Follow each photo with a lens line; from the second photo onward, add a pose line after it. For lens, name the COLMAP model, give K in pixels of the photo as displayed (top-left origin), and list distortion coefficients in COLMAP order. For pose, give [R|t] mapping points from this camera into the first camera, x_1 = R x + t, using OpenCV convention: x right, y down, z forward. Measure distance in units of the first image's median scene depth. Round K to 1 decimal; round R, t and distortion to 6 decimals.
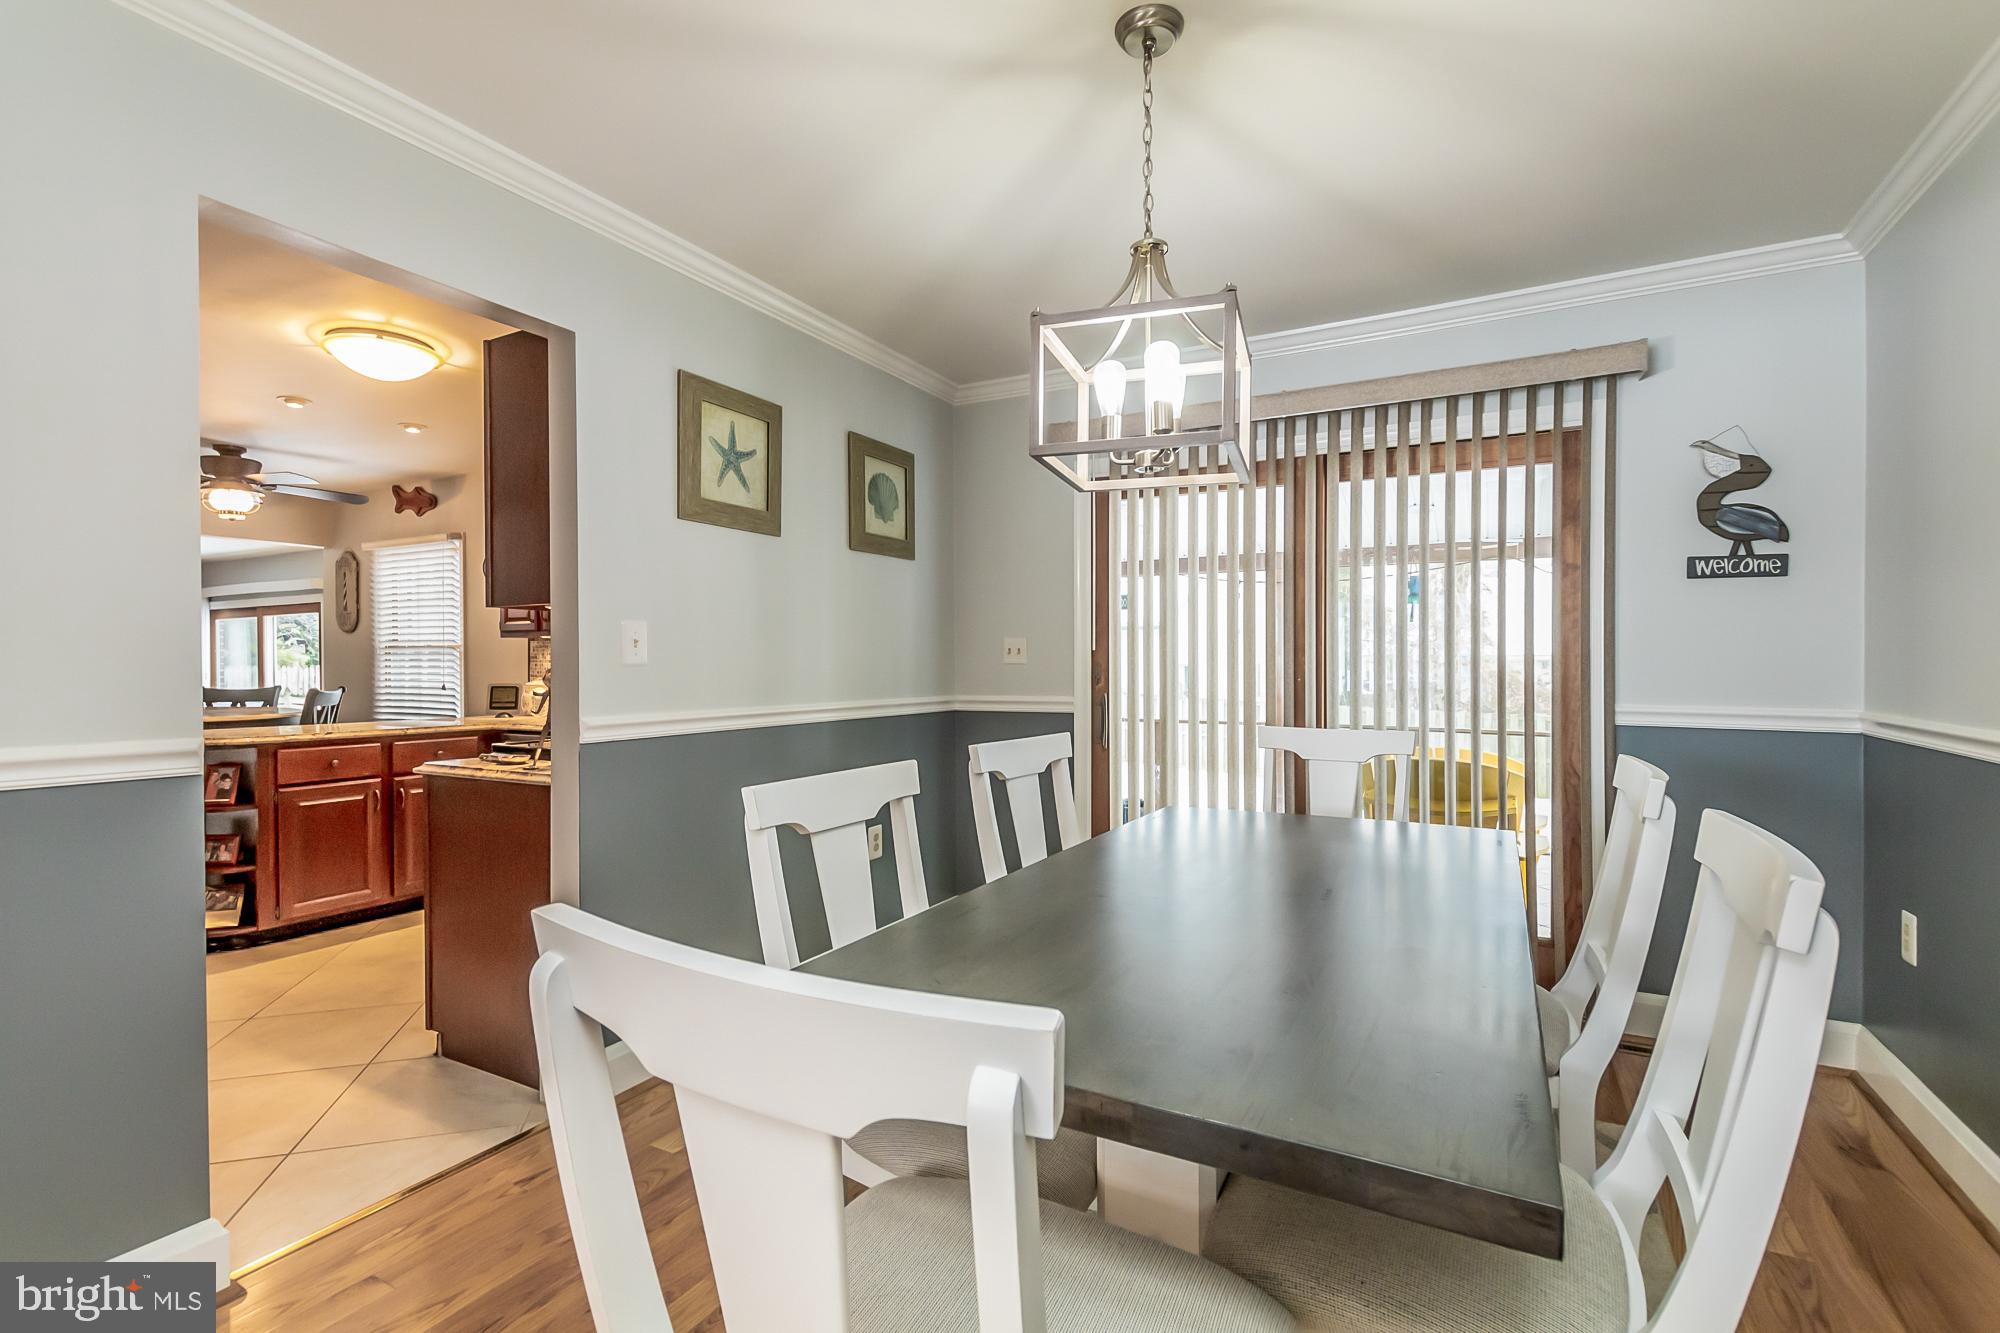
lens RADIAL K [[920.3, 0, 1001.5], [0, 920.3, 667.2], [0, 0, 1]] dist [0.000325, -0.000204]
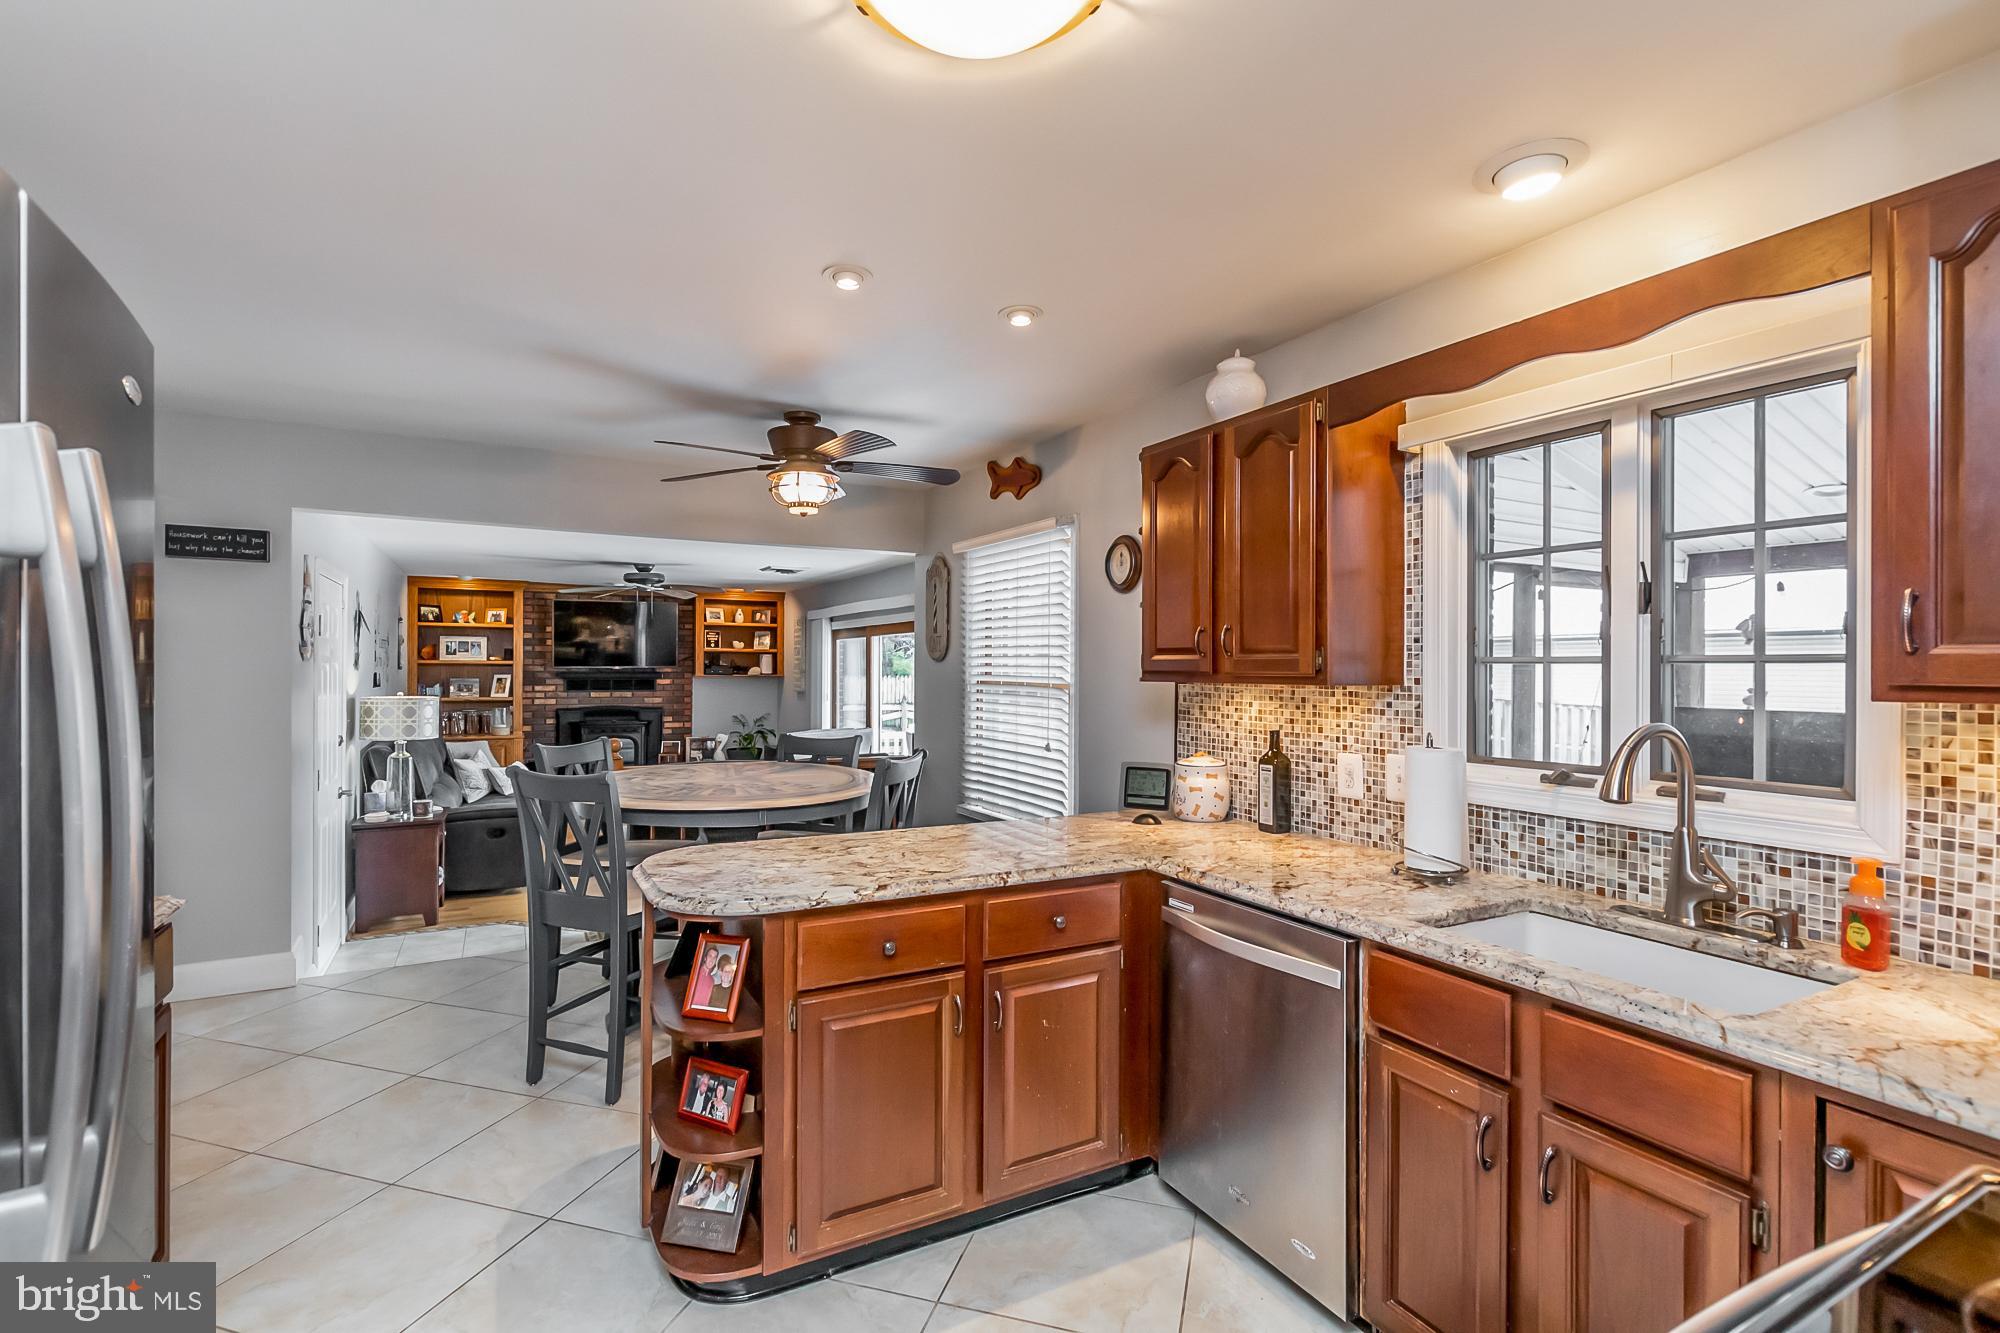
lens RADIAL K [[920.3, 0, 990.7], [0, 920.3, 659.6], [0, 0, 1]] dist [0.000325, -0.000204]
pose [[0.837228, 0.004345, -0.546837, -0.416395], [-0.011613, 0.999884, -0.009835, -0.053071], [0.546731, 0.014584, 0.837182, 0.628655]]
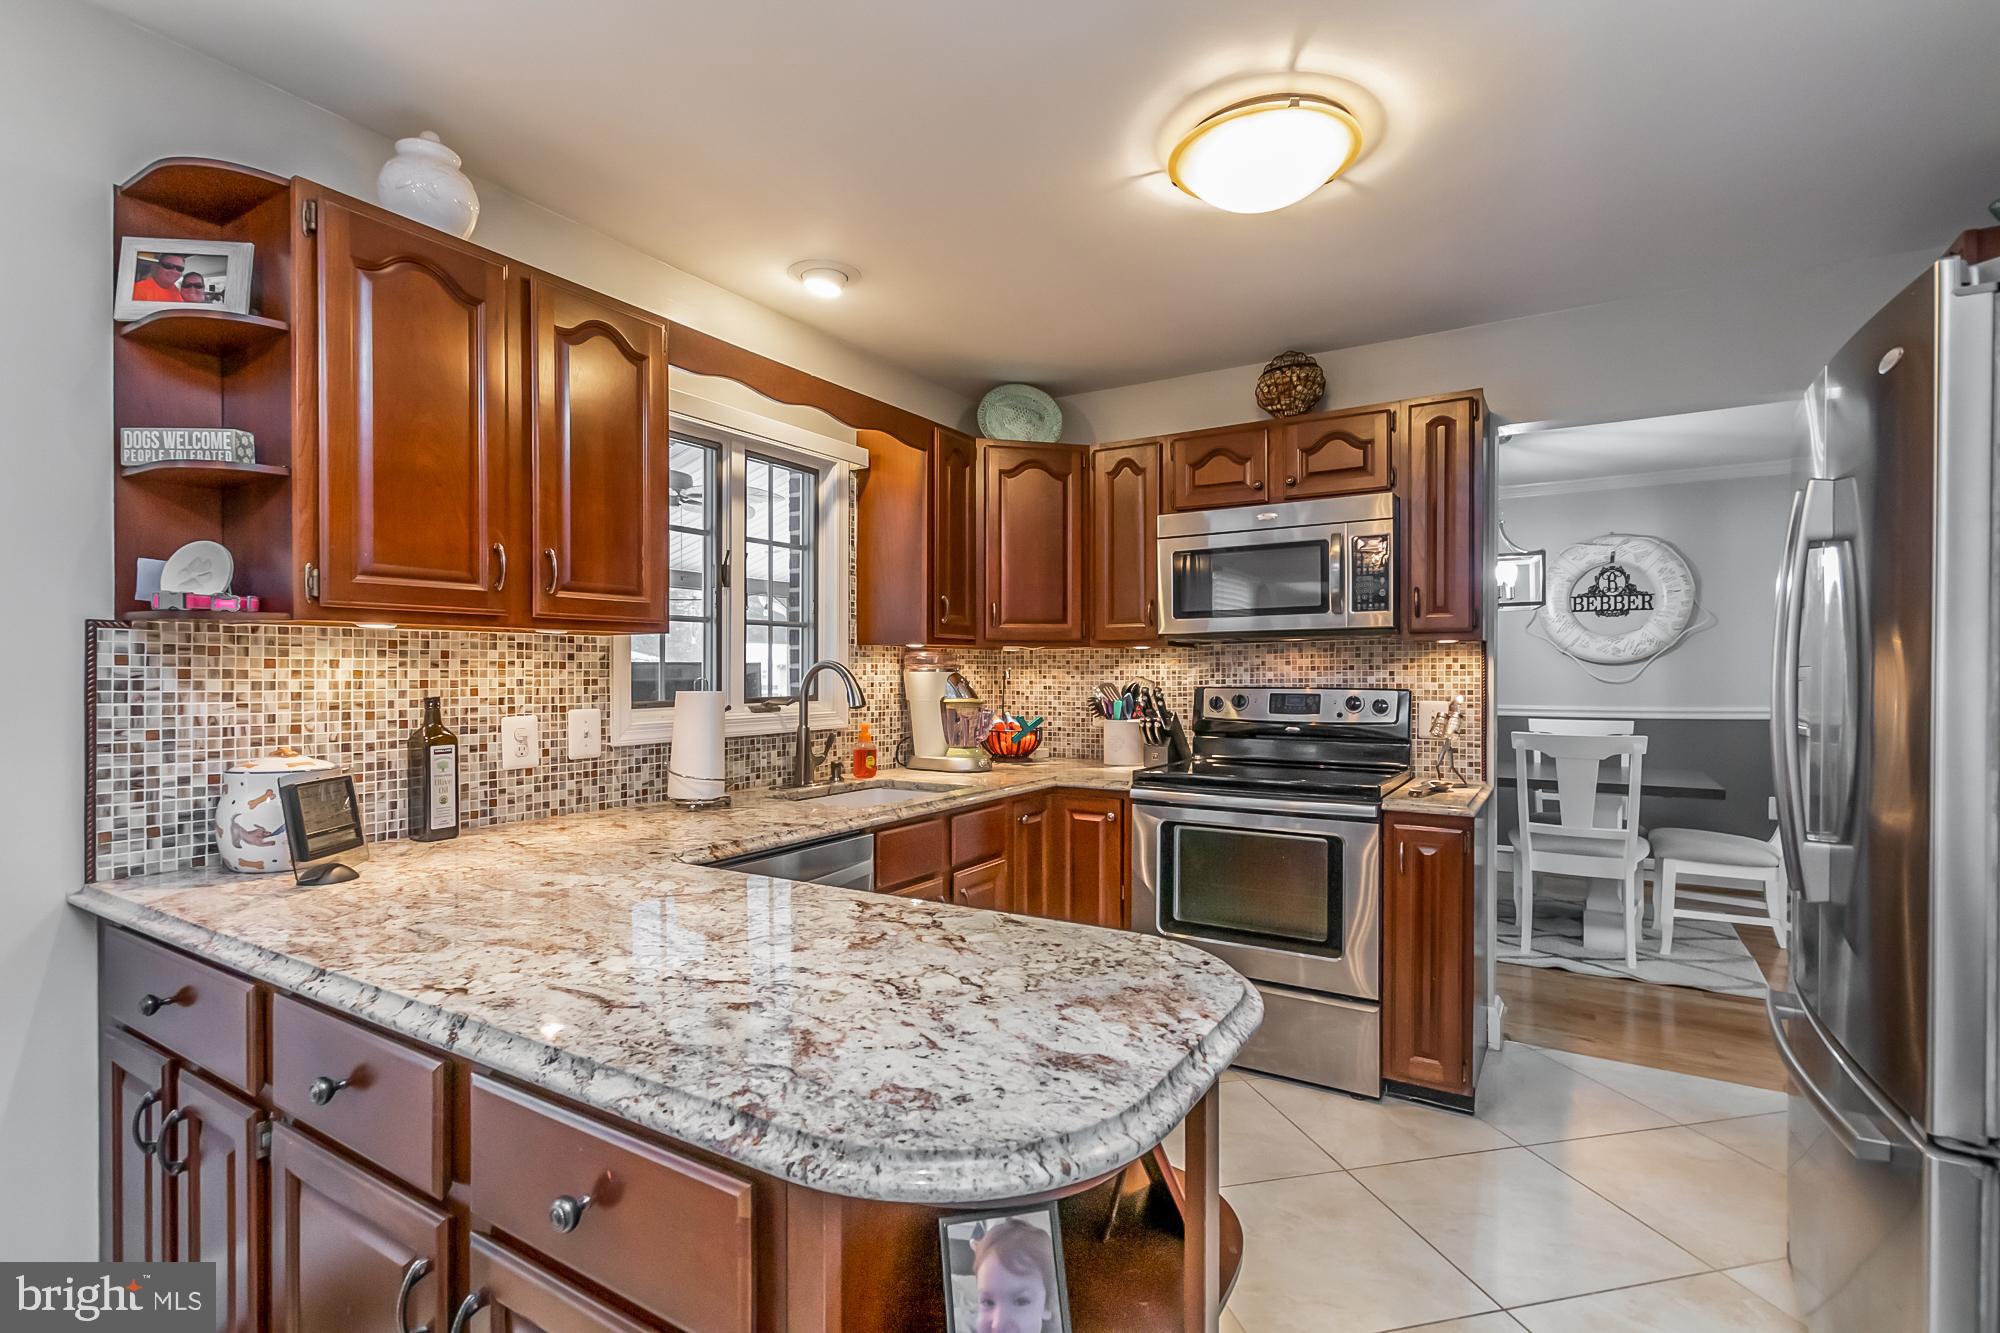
lens RADIAL K [[920.3, 0, 978.1], [0, 920.3, 674.0], [0, 0, 1]] dist [0.000325, -0.000204]
pose [[0.072773, -0.002211, 0.997346, -1.151229], [0.002166, 0.999996, 0.002059, -0.018835], [-0.997346, 0.002011, 0.072777, 1.034539]]
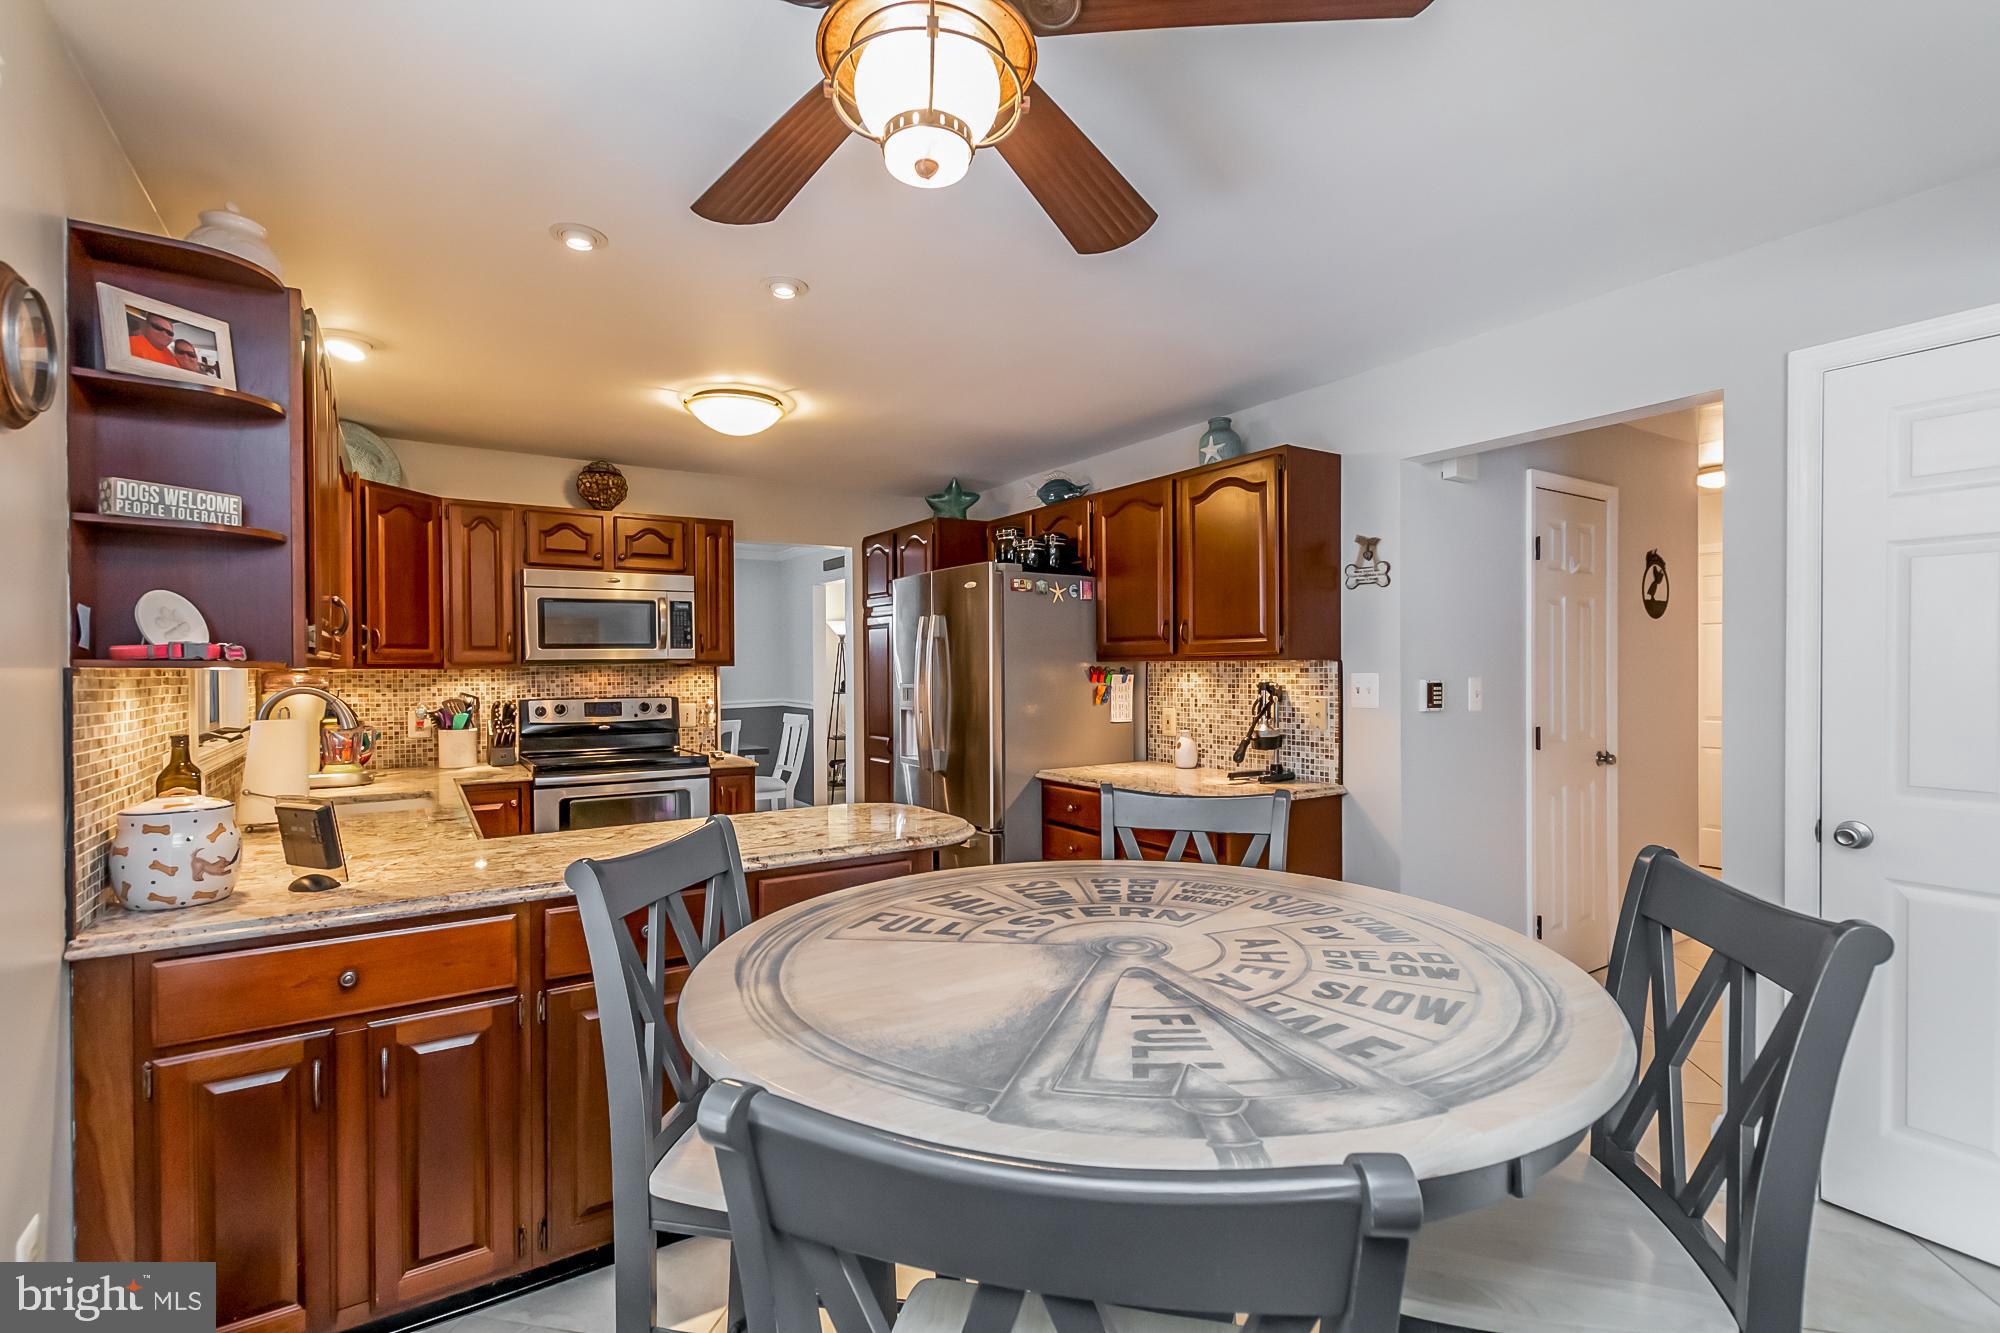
lens RADIAL K [[920.3, 0, 991.2], [0, 920.3, 674.4], [0, 0, 1]] dist [0.000325, -0.000204]
pose [[-0.873061, 0.004961, 0.487586, -1.309294], [0.010472, 0.999908, 0.008578, -0.039172], [-0.487498, 0.012595, -0.873033, 1.600309]]
